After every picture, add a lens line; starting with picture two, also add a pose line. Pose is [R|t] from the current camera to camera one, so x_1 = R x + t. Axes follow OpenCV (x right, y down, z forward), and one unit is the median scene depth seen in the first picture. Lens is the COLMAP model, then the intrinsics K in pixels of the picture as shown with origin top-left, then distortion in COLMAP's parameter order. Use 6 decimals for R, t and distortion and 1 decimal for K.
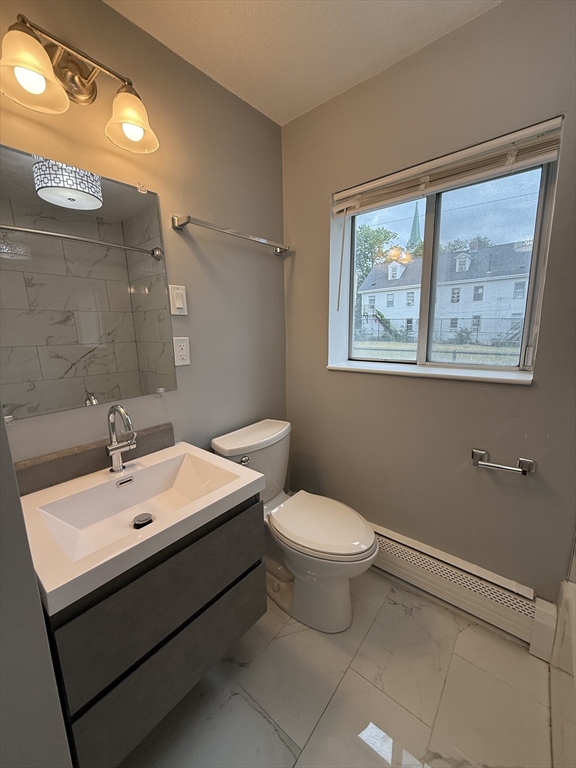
lens RADIAL K [[306.5, 0, 288.5], [0, 306.5, 383.6], [0, 0, 1]] dist [-0.000545, 0.000507]
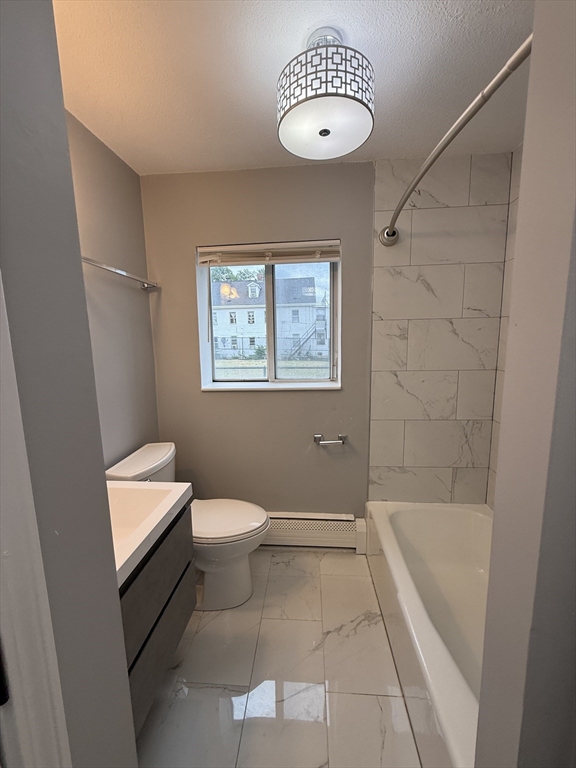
lens RADIAL K [[306.5, 0, 288.5], [0, 306.5, 383.6], [0, 0, 1]] dist [-0.000545, 0.000507]
pose [[0.818403, -0.075517, 0.569661, -0.306584], [0.106880, 0.994033, -0.021775, -0.016627], [-0.564617, 0.078706, 0.821592, -0.169009]]
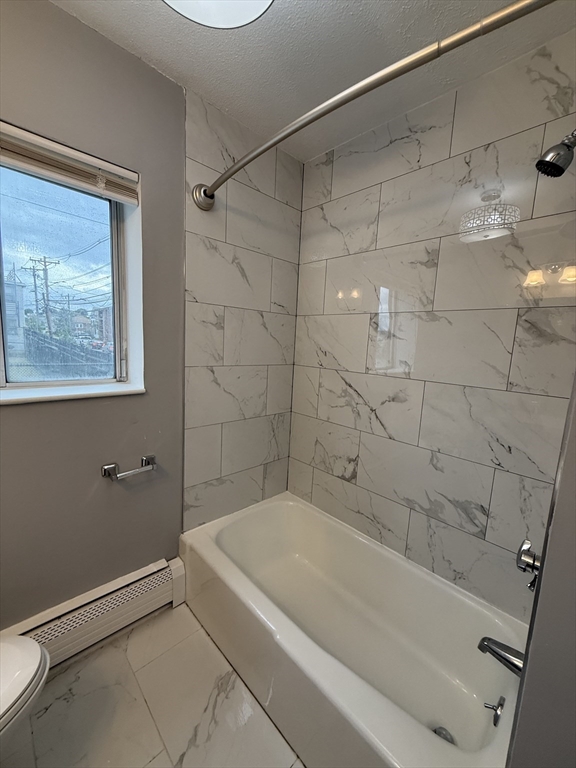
lens RADIAL K [[306.5, 0, 288.5], [0, 306.5, 383.6], [0, 0, 1]] dist [-0.000545, 0.000507]
pose [[0.114835, -0.106942, 0.987611, -0.235786], [0.129492, 0.987317, 0.091854, -0.053368], [-0.984909, 0.117339, 0.127227, 0.238212]]
